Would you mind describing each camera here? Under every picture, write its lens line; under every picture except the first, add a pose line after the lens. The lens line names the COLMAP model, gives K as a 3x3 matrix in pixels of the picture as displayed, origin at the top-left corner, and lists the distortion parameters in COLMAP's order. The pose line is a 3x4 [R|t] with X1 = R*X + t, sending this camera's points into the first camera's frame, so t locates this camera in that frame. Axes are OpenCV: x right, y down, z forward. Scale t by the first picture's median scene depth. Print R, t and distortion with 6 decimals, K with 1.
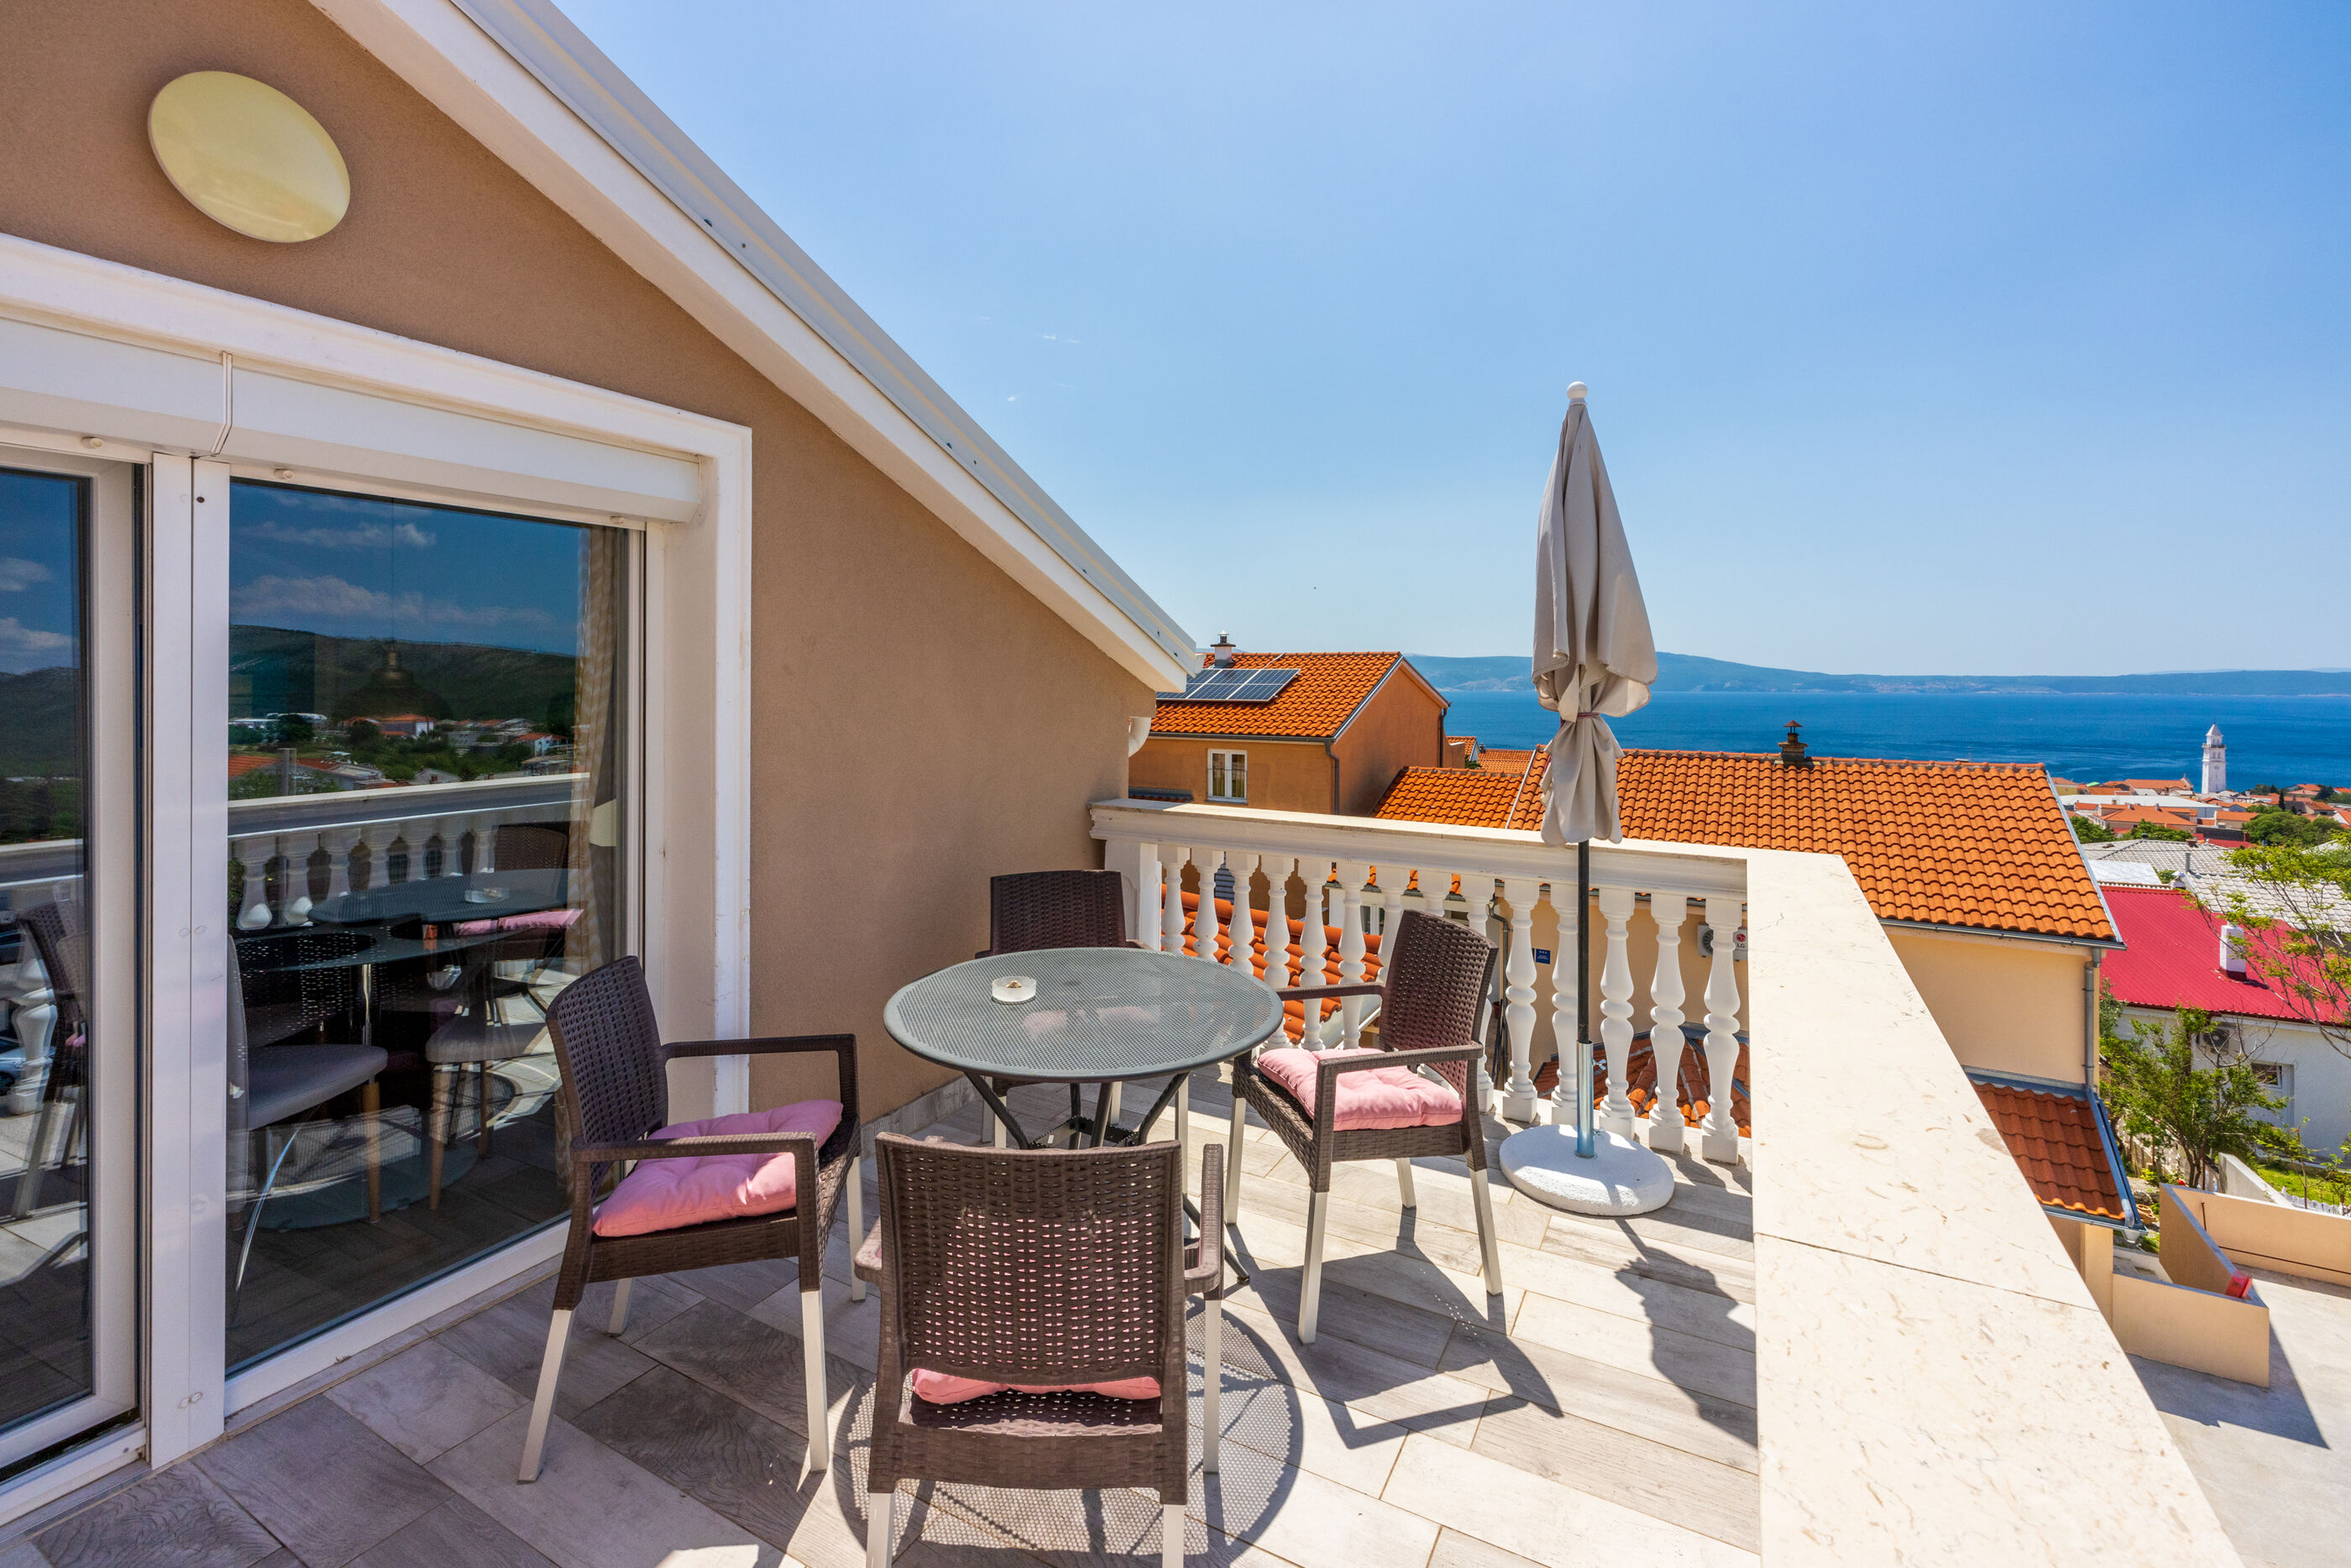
lens RADIAL K [[1042.4, 0, 1164.7], [0, 1042.4, 673.5], [0, 0, 1]] dist [0.000077, 0.000004]
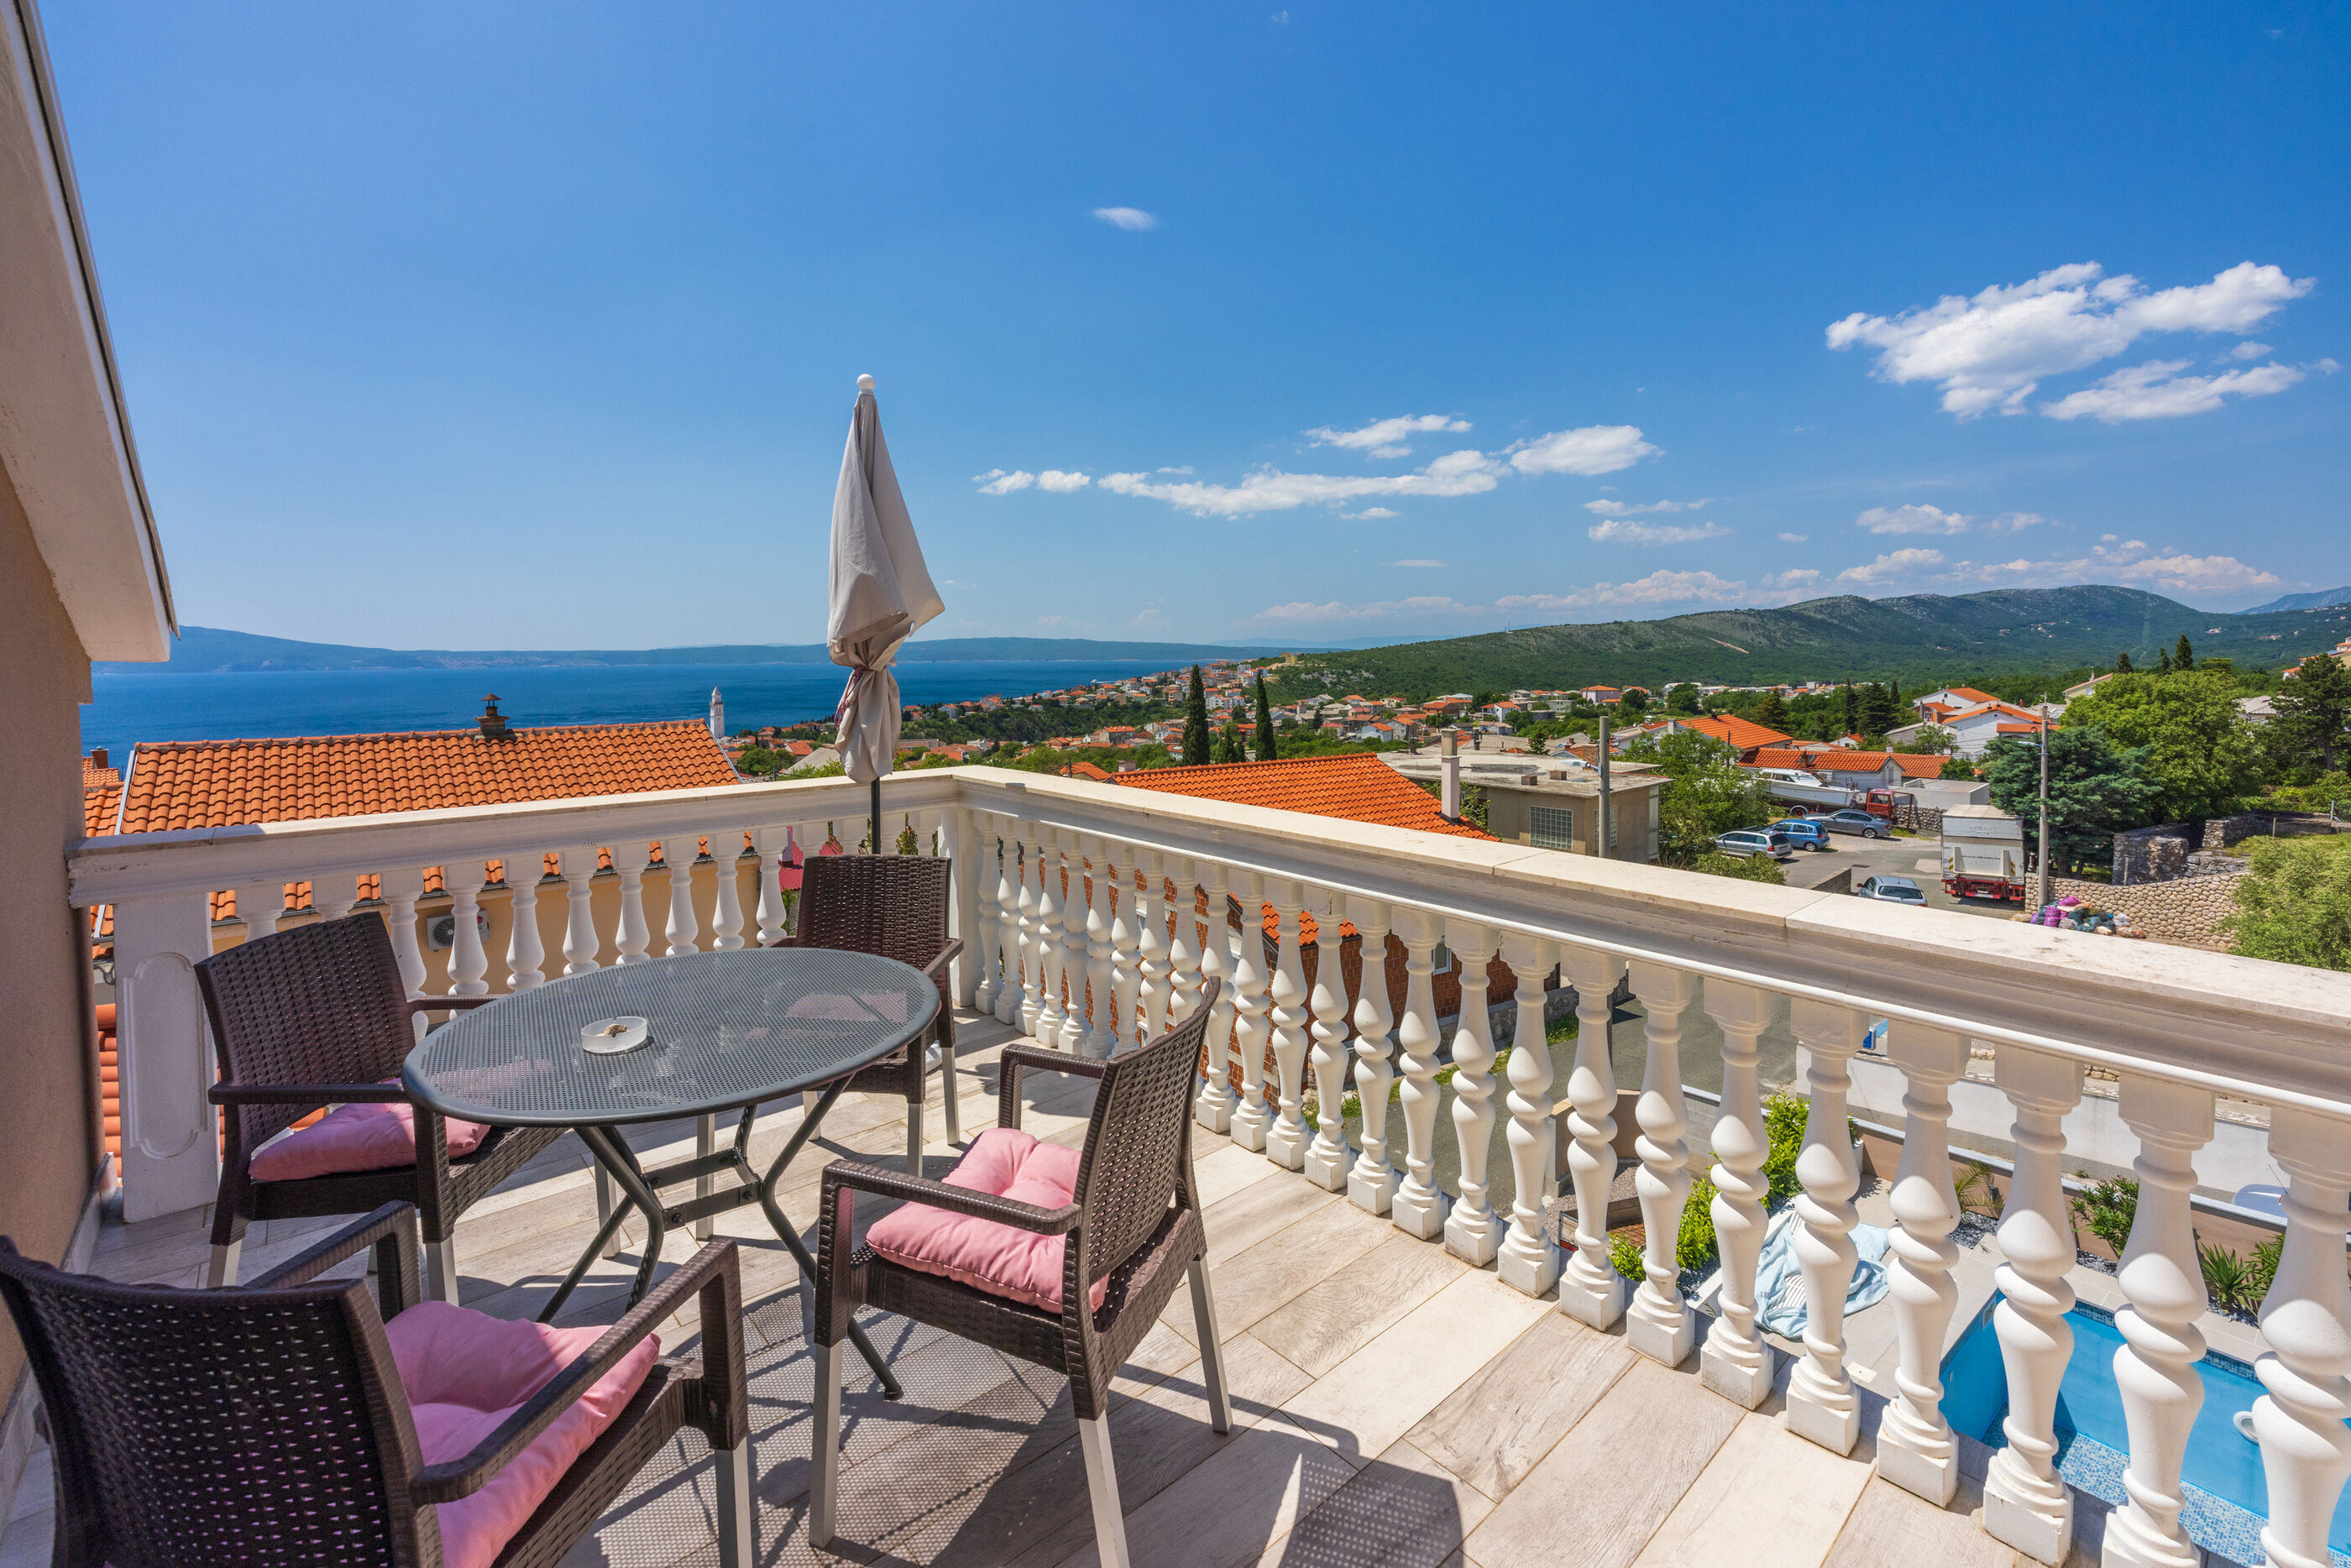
lens RADIAL K [[1025.3, 0, 1203.3], [0, 1025.3, 696.3], [0, 0, 1]] dist [0.006203, 0.000583]
pose [[0.318764, -0.048330, 0.946601, -0.139379], [0.005447, 0.998776, 0.049159, 0.004630], [-0.947819, -0.010514, 0.318637, 0.071653]]
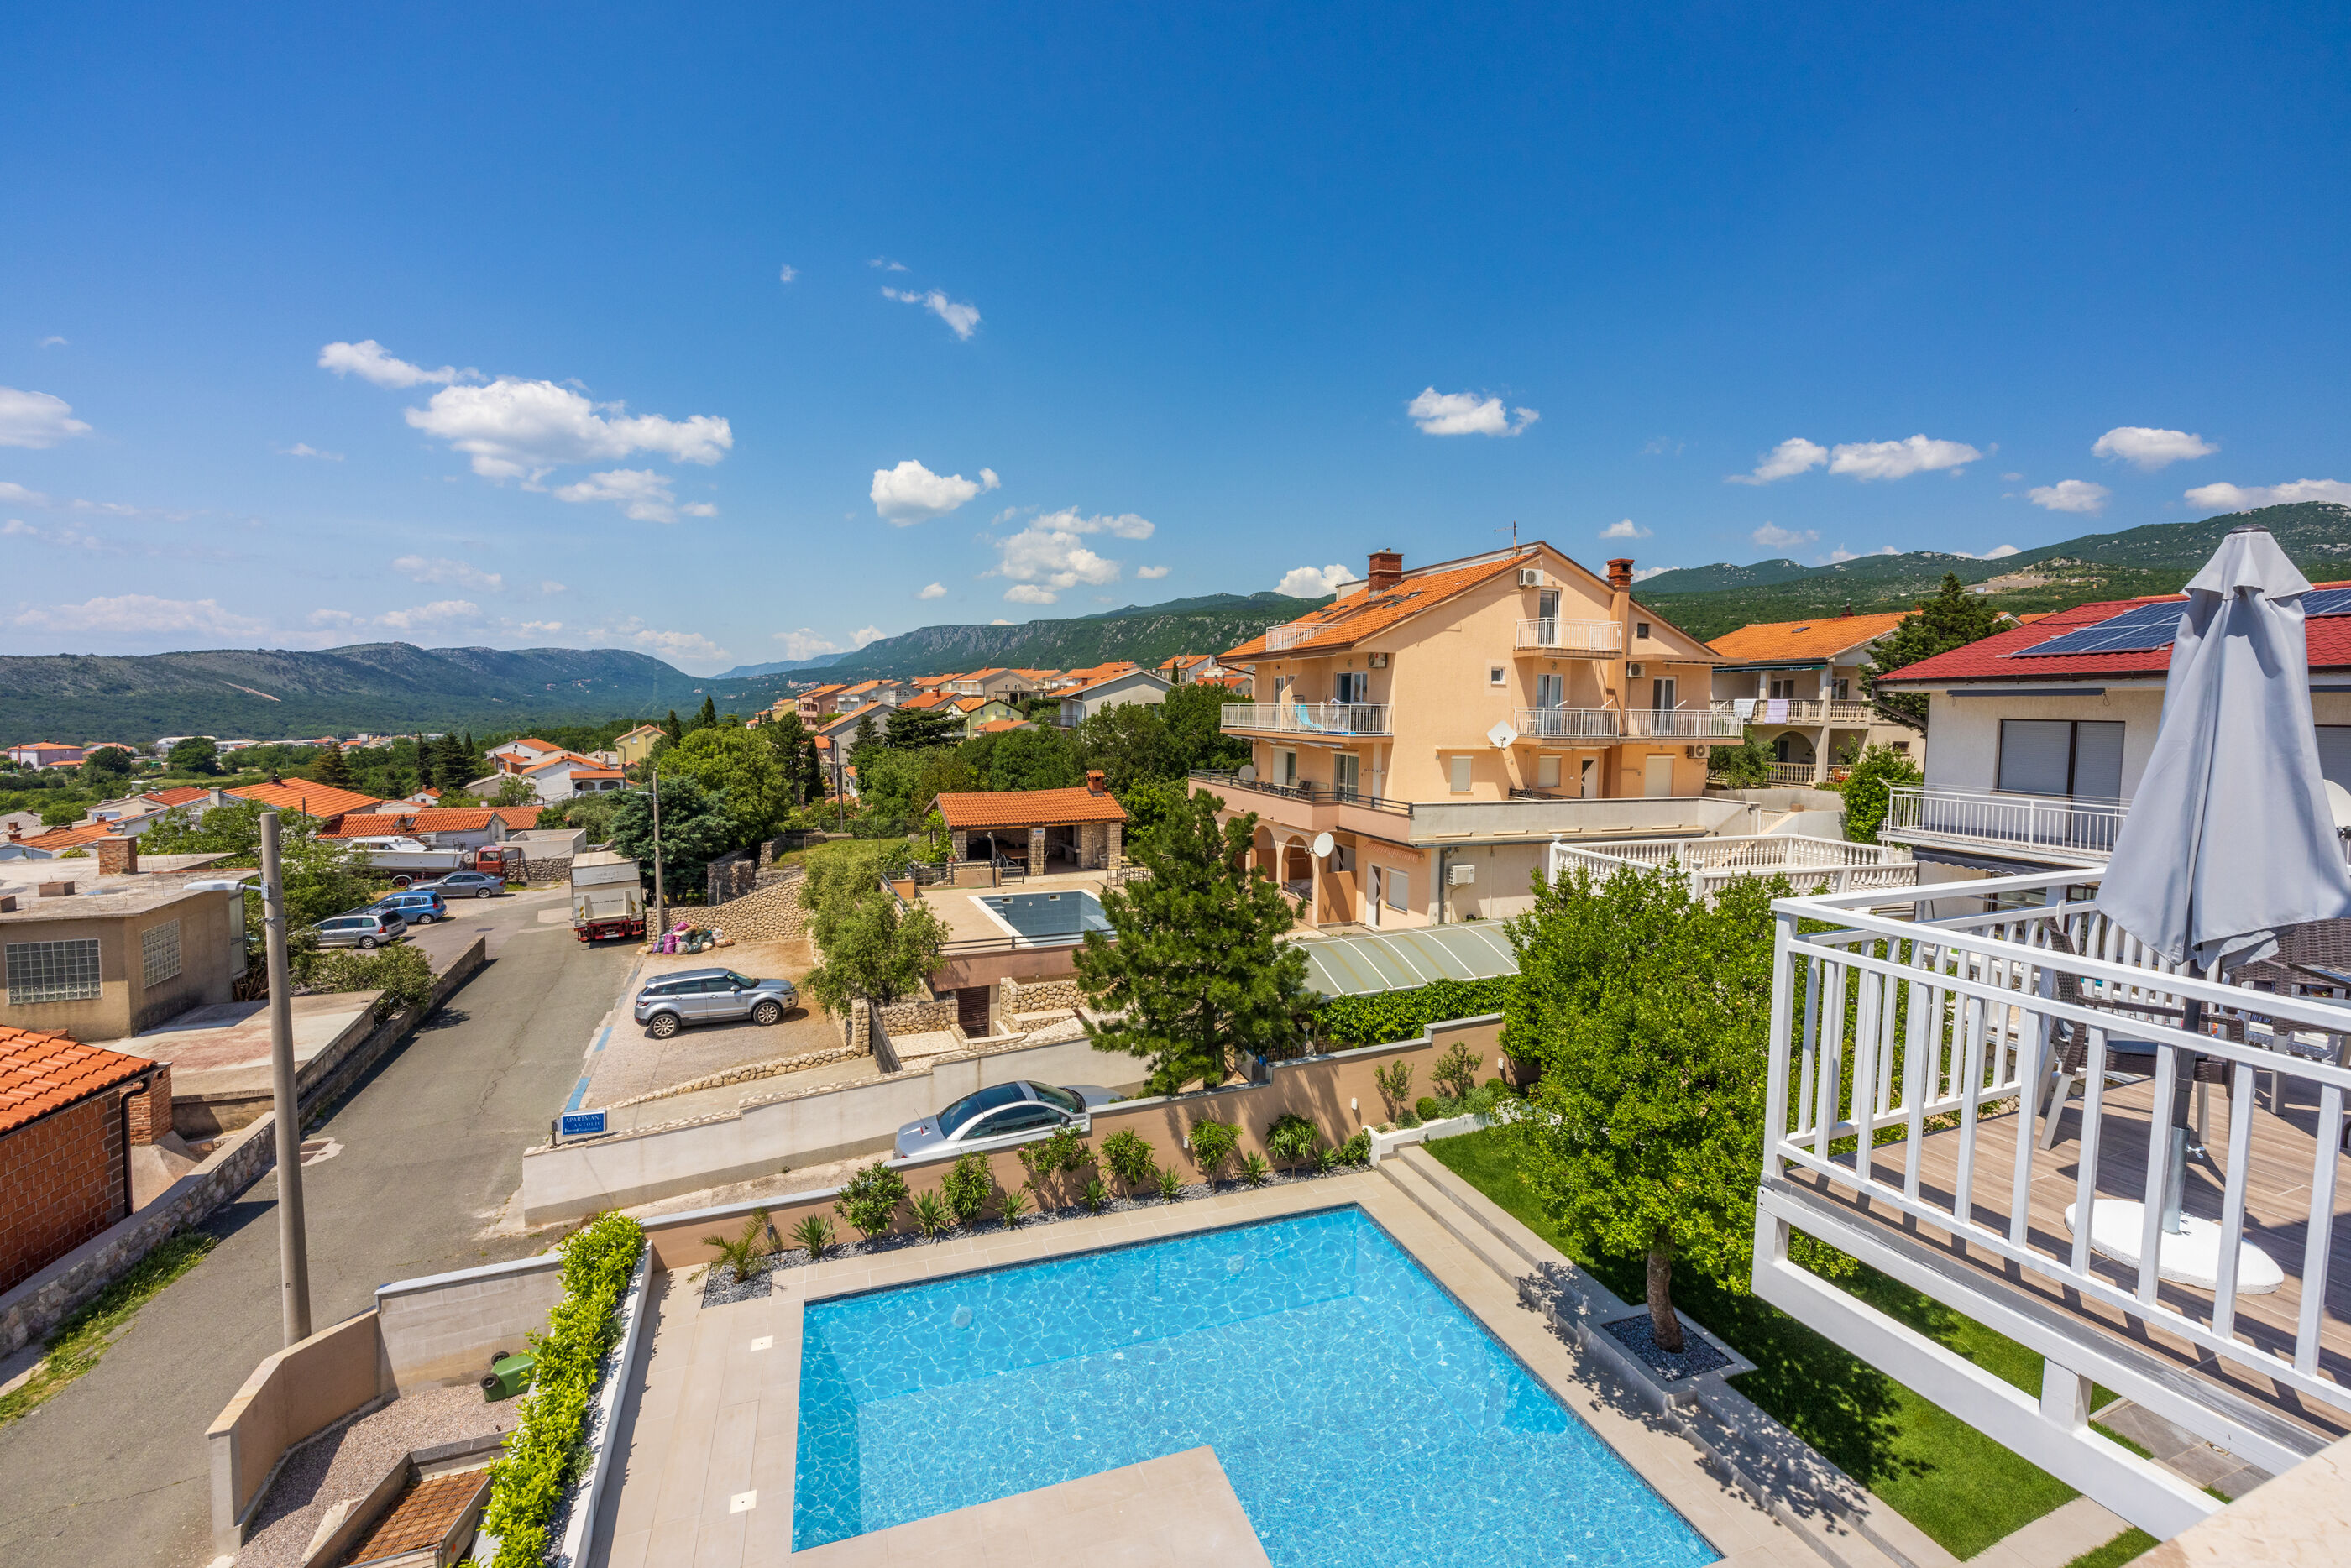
lens RADIAL K [[989.5, 0, 1180.1], [0, 989.5, 769.4], [0, 0, 1]] dist [0.001964, 0.000777]
pose [[-0.784196, -0.054977, 0.618073, 0.090831], [-0.021017, 0.997849, 0.062092, -0.012054], [-0.620157, 0.035702, -0.783665, 0.185139]]
